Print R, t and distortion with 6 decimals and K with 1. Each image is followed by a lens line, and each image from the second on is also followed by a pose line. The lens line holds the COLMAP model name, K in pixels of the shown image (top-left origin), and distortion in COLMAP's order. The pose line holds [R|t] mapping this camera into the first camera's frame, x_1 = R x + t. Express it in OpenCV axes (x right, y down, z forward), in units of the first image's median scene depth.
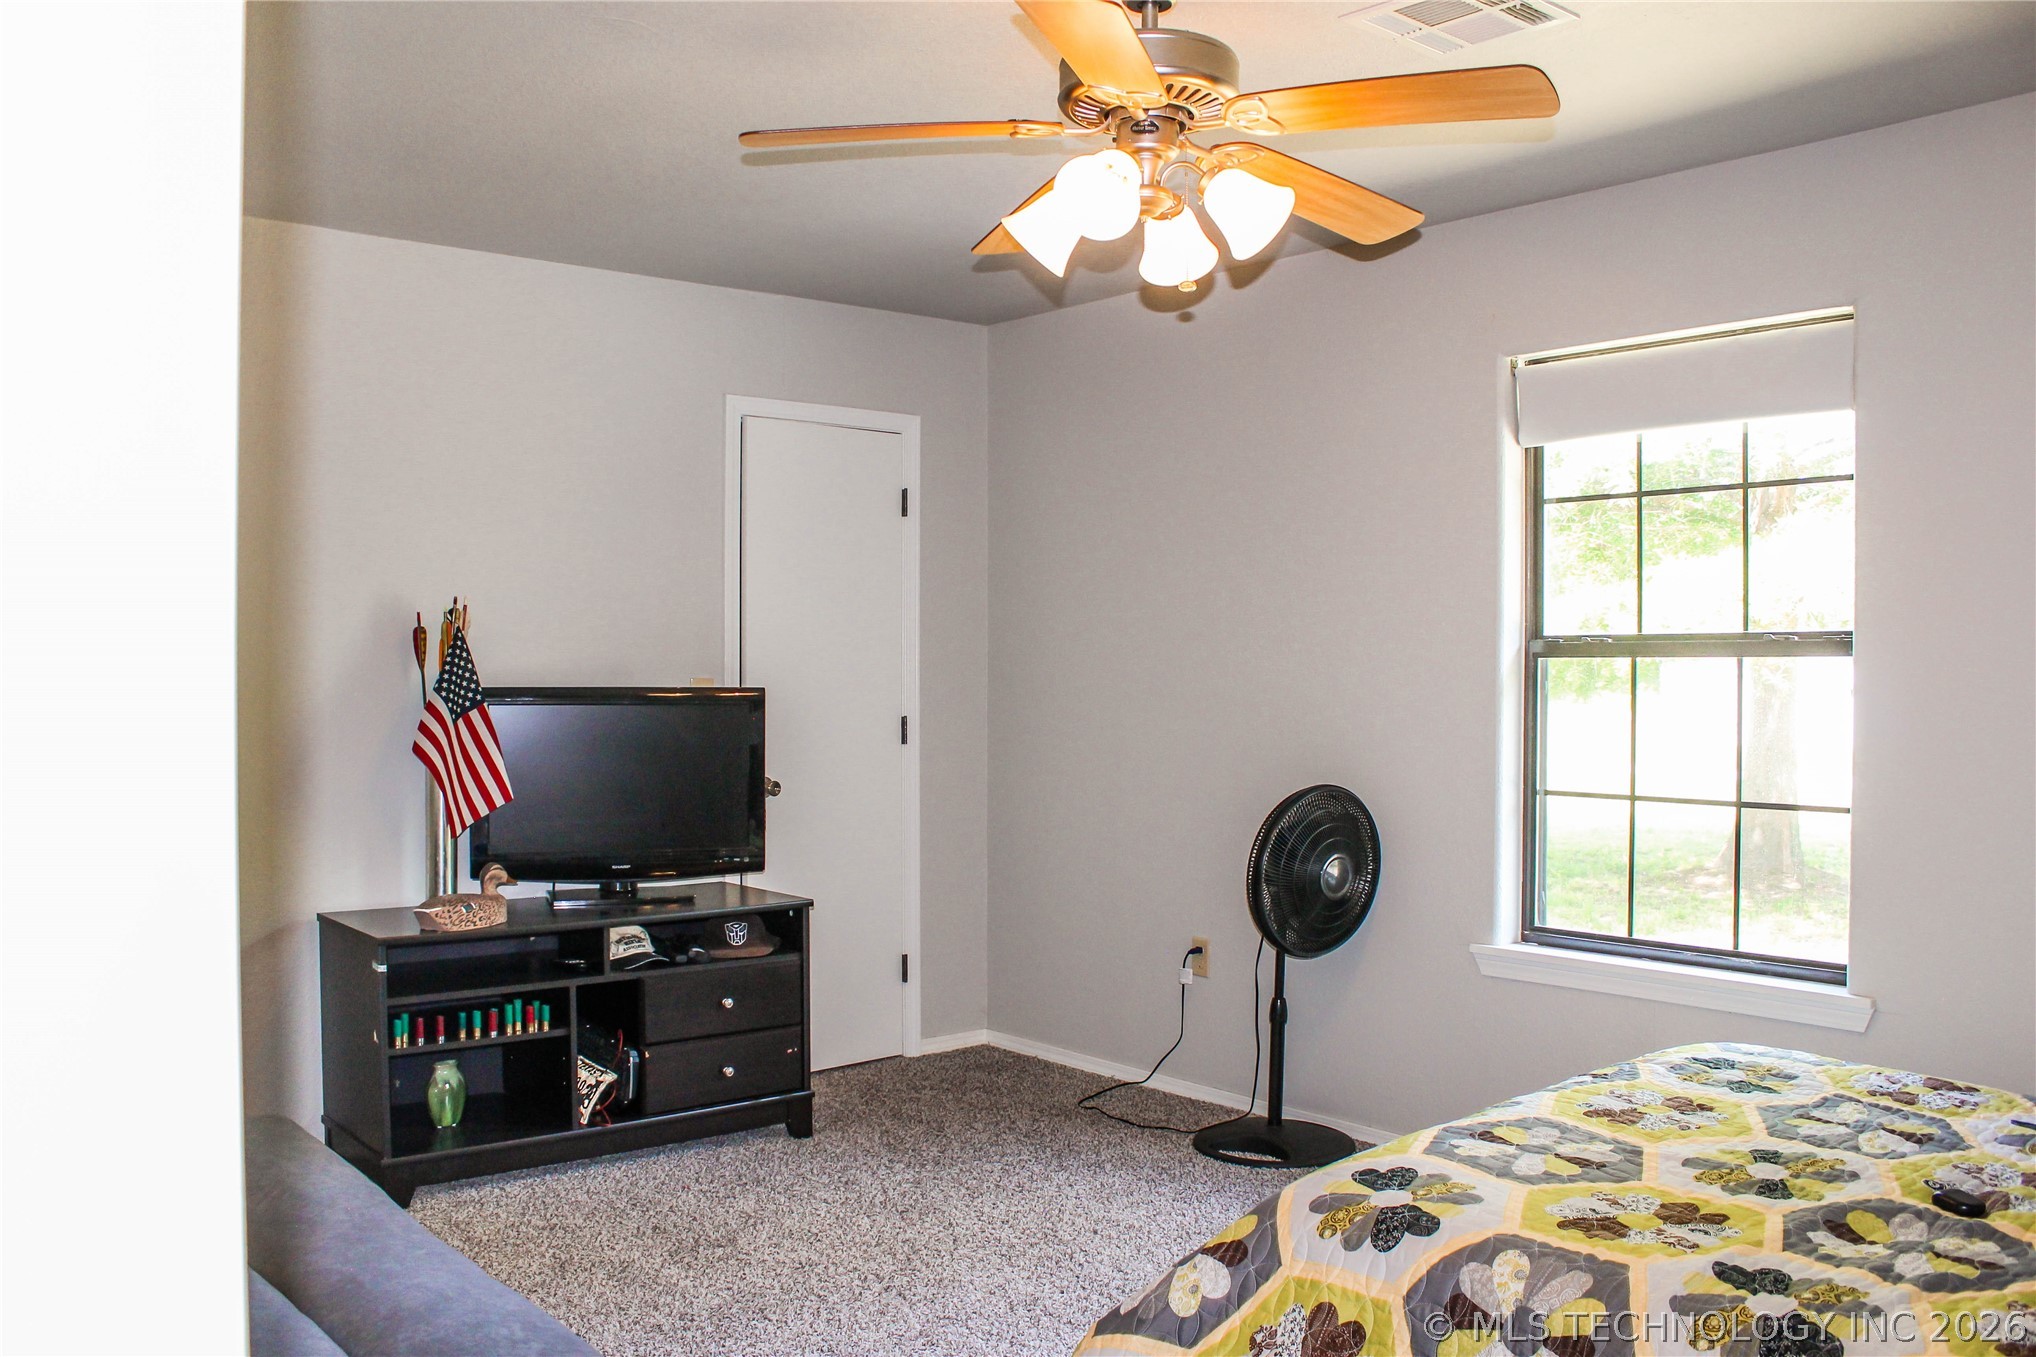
lens RADIAL K [[1710.4, 0, 1007.3], [0, 1710.4, 682.6], [0, 0, 1]] dist [-0.159254, 0.137646]
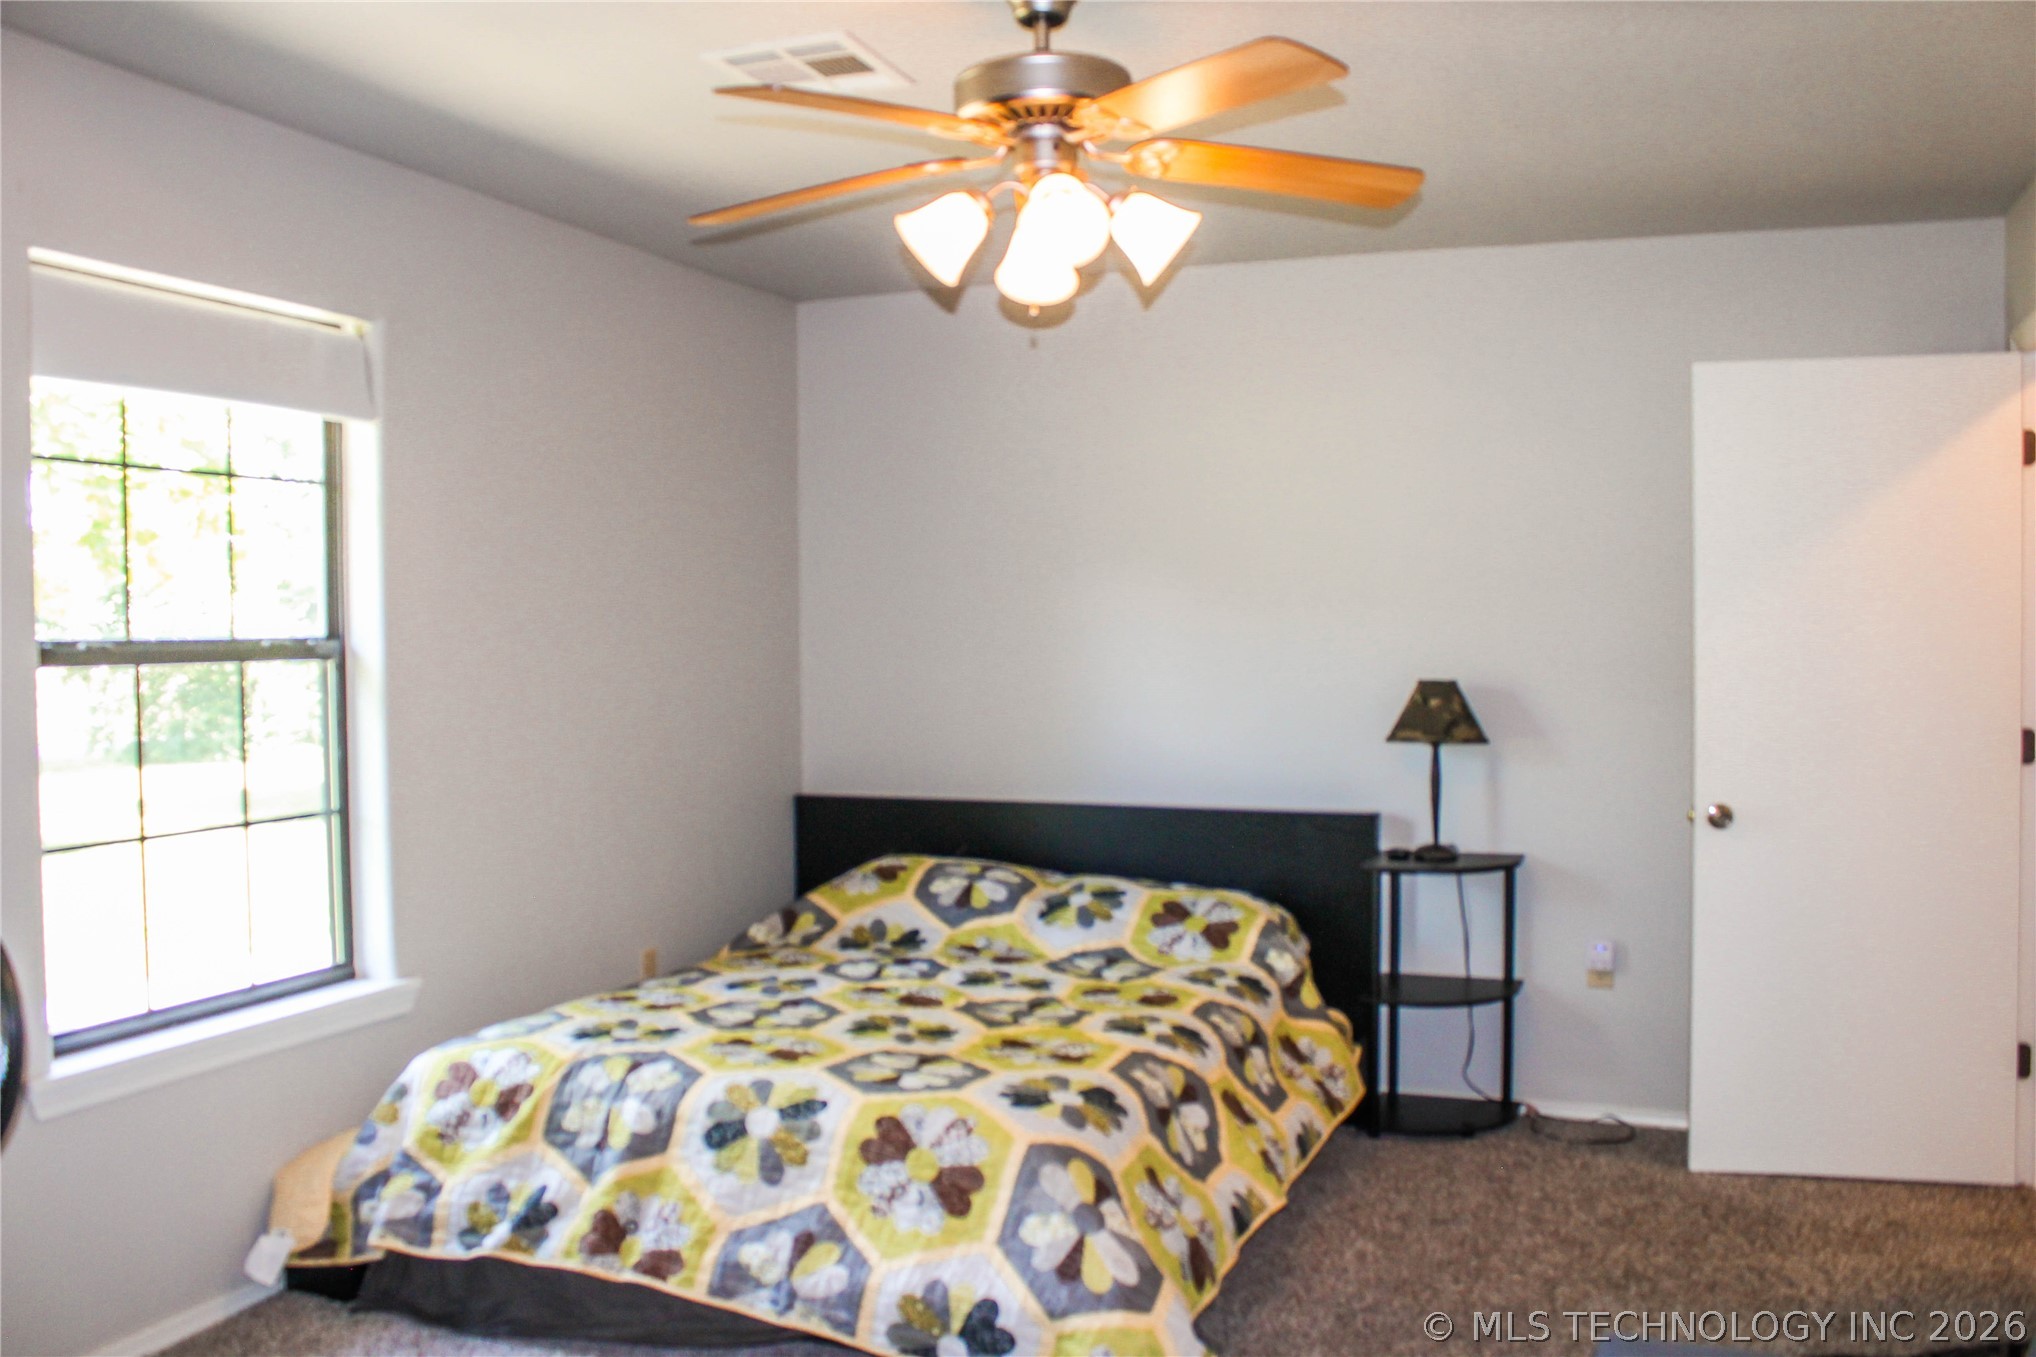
lens RADIAL K [[1710.4, 0, 1018.6], [0, 1710.4, 677.9], [0, 0, 1]] dist [-0.159254, 0.137646]
pose [[-0.472645, -0.027934, 0.880810, -0.503023], [0.011860, 0.999205, 0.038053, -0.032868], [-0.881173, 0.028432, -0.471938, 0.943681]]
